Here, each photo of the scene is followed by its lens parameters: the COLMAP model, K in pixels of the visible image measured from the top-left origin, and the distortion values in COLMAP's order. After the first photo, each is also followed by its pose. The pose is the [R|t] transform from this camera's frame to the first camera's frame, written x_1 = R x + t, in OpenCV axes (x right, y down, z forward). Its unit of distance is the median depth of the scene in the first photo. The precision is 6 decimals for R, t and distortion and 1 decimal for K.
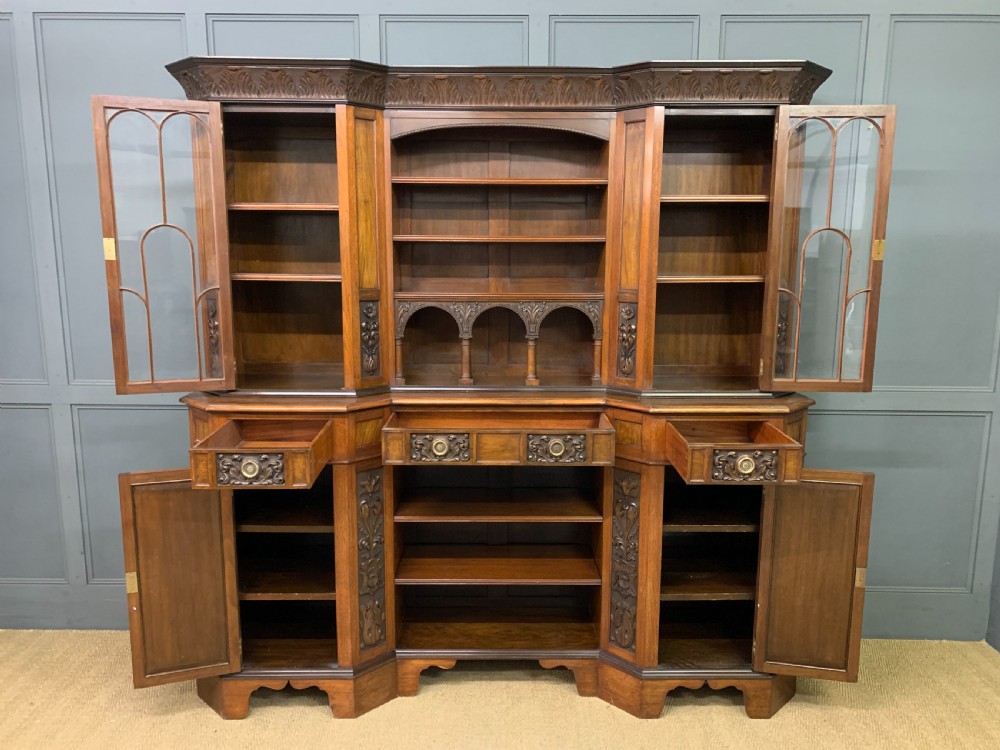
lens RADIAL K [[771.6, 0, 502.9], [0, 771.6, 375.4], [0, 0, 1]] dist [0.044854, -0.057261]
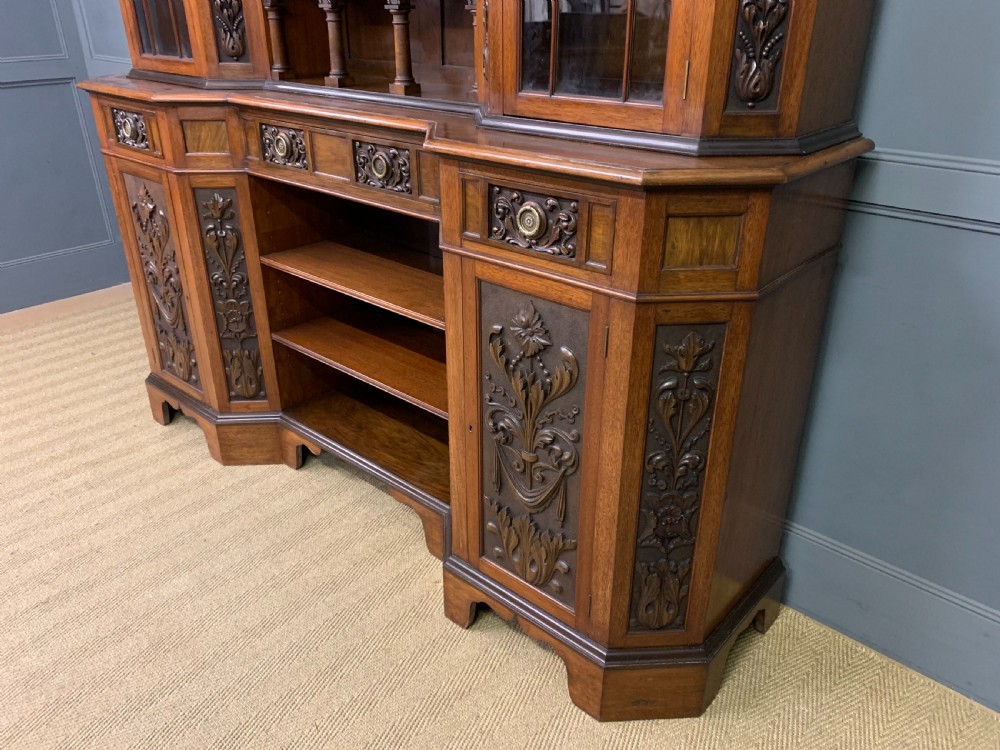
lens RADIAL K [[771.6, 0, 497.2], [0, 771.6, 380.0], [0, 0, 1]] dist [0.044854, -0.057261]
pose [[0.739057, 0.294405, -0.605904, 0.563262], [-0.102354, 0.938078, 0.330959, 0.013896], [0.665821, -0.182581, 0.723427, 0.570632]]
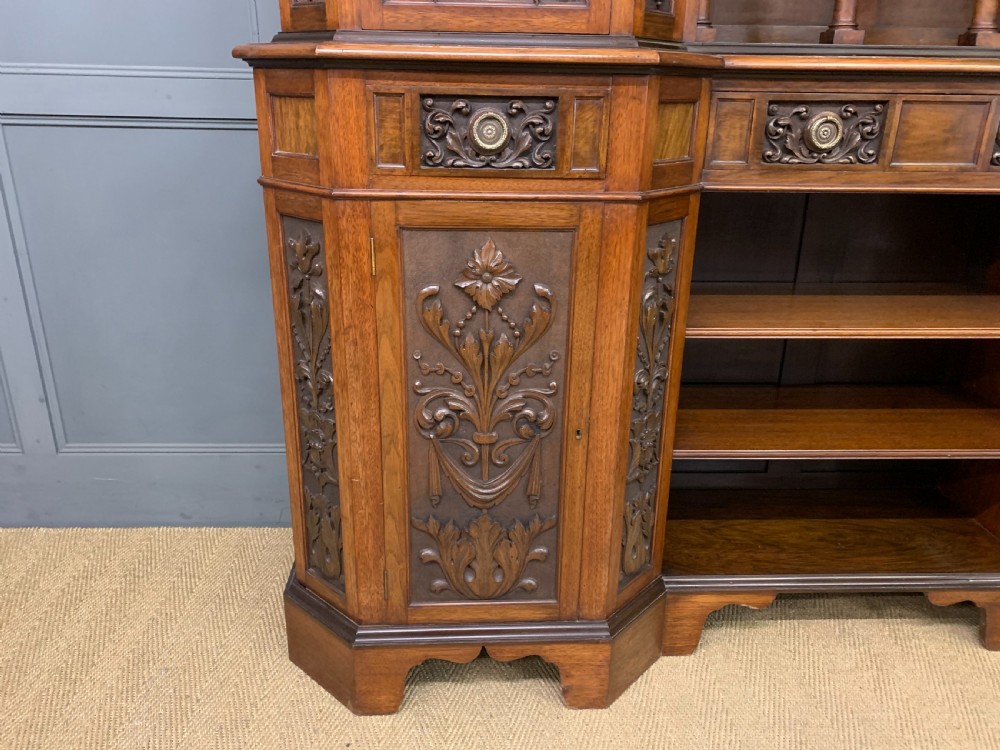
lens RADIAL K [[771.6, 0, 493.0], [0, 771.6, 369.9], [0, 0, 1]] dist [0.044854, -0.057261]
pose [[0.999313, -0.002981, 0.036929, -0.283704], [-0.004087, 0.981803, 0.189861, 0.118640], [-0.036823, -0.189881, 0.981116, 0.530091]]
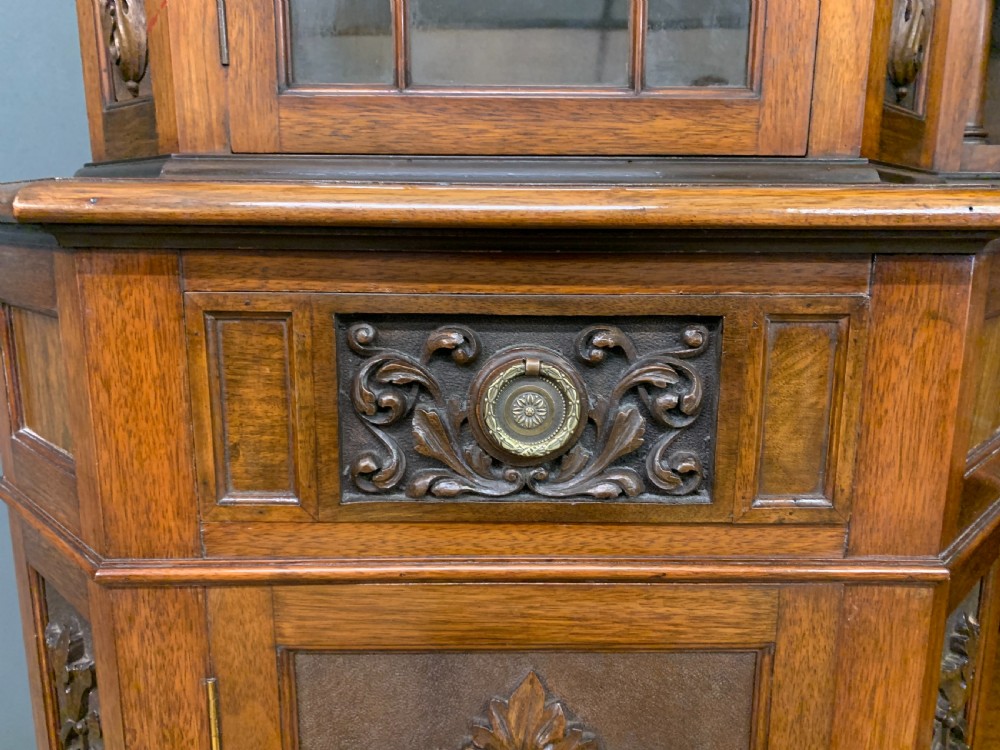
lens RADIAL K [[771.6, 0, 502.4], [0, 771.6, 373.8], [0, 0, 1]] dist [0.044854, -0.057261]
pose [[0.999975, -0.001881, 0.006872, -0.276510], [0.001645, 0.999414, 0.034180, 0.062973], [-0.006933, -0.034167, 0.999392, 0.799722]]
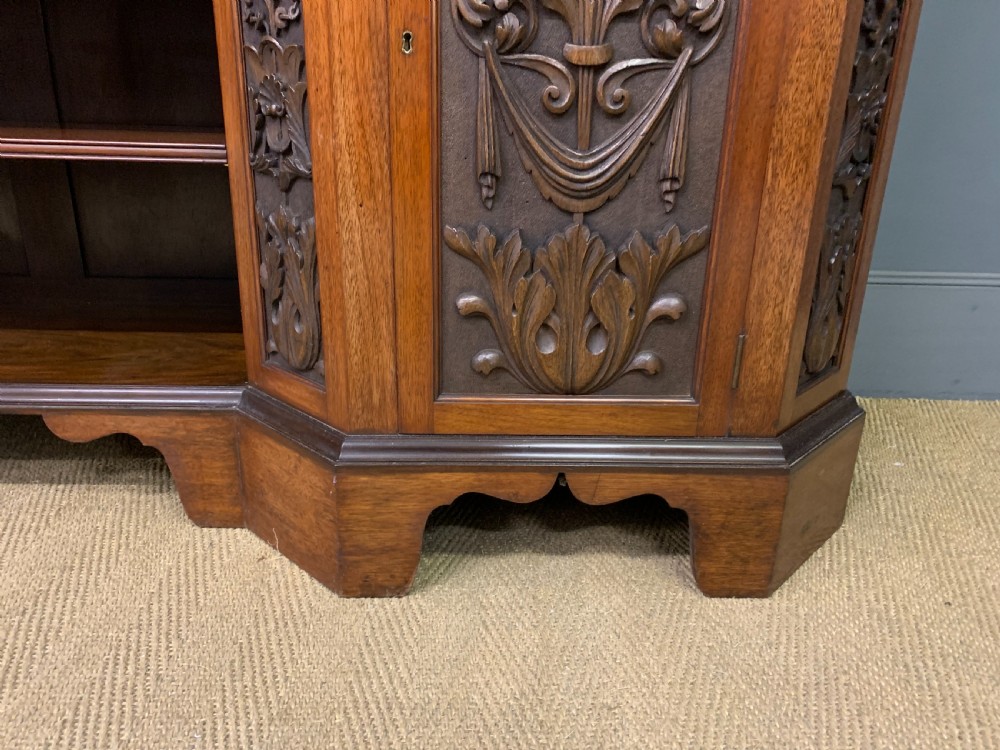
lens RADIAL K [[771.6, 0, 504.4], [0, 771.6, 368.4], [0, 0, 1]] dist [0.044854, -0.057261]
pose [[0.999467, 0.013177, 0.029876, 0.228601], [-0.018524, 0.982285, 0.186478, 0.297646], [-0.026889, -0.186932, 0.982005, 0.719377]]
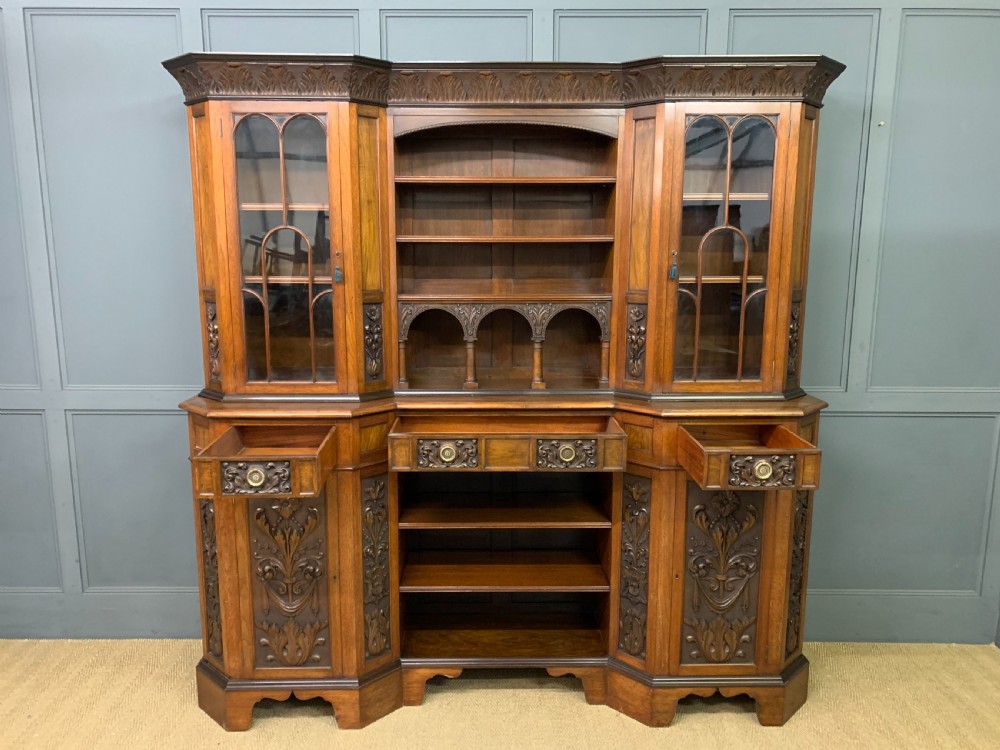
lens RADIAL K [[771.6, 0, 489.0], [0, 771.6, 379.3], [0, 0, 1]] dist [0.044854, -0.057261]
pose [[0.999969, -0.005028, 0.005985, -0.031539], [0.004981, 0.999957, 0.007782, -0.007204], [-0.006024, -0.007752, 0.999952, 0.021248]]
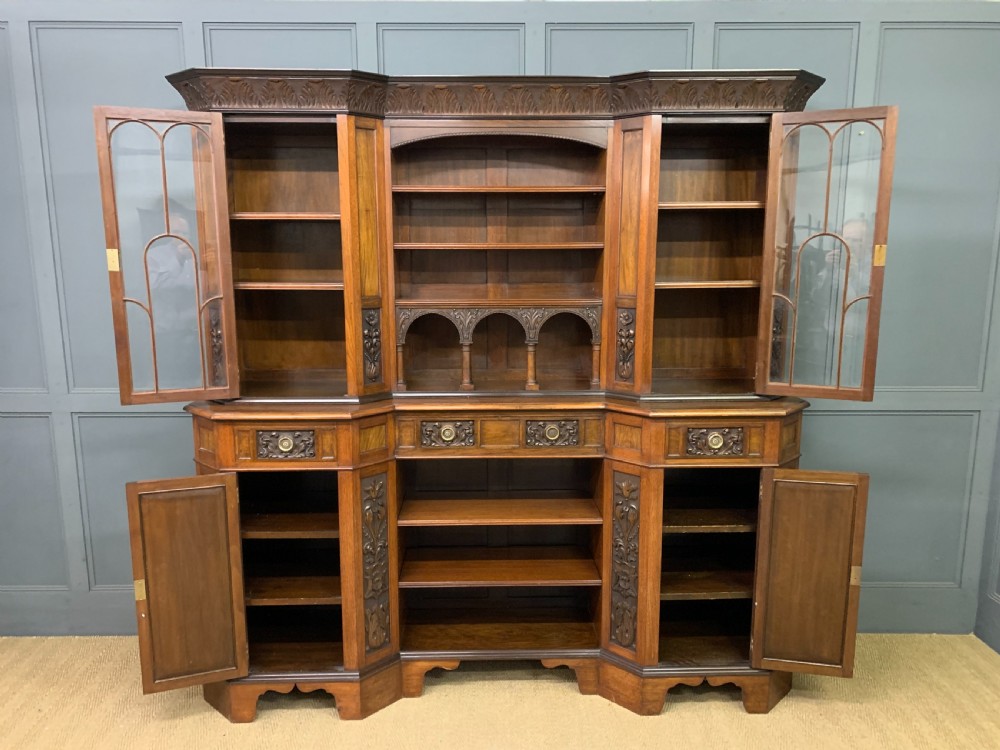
lens RADIAL K [[771.6, 0, 497.0], [0, 771.6, 379.2], [0, 0, 1]] dist [0.044854, -0.057261]
pose [[0.999826, -0.009702, 0.015922, -0.024928], [0.009541, 0.999903, 0.010156, -0.012659], [-0.016019, -0.010002, 0.999822, -0.013738]]
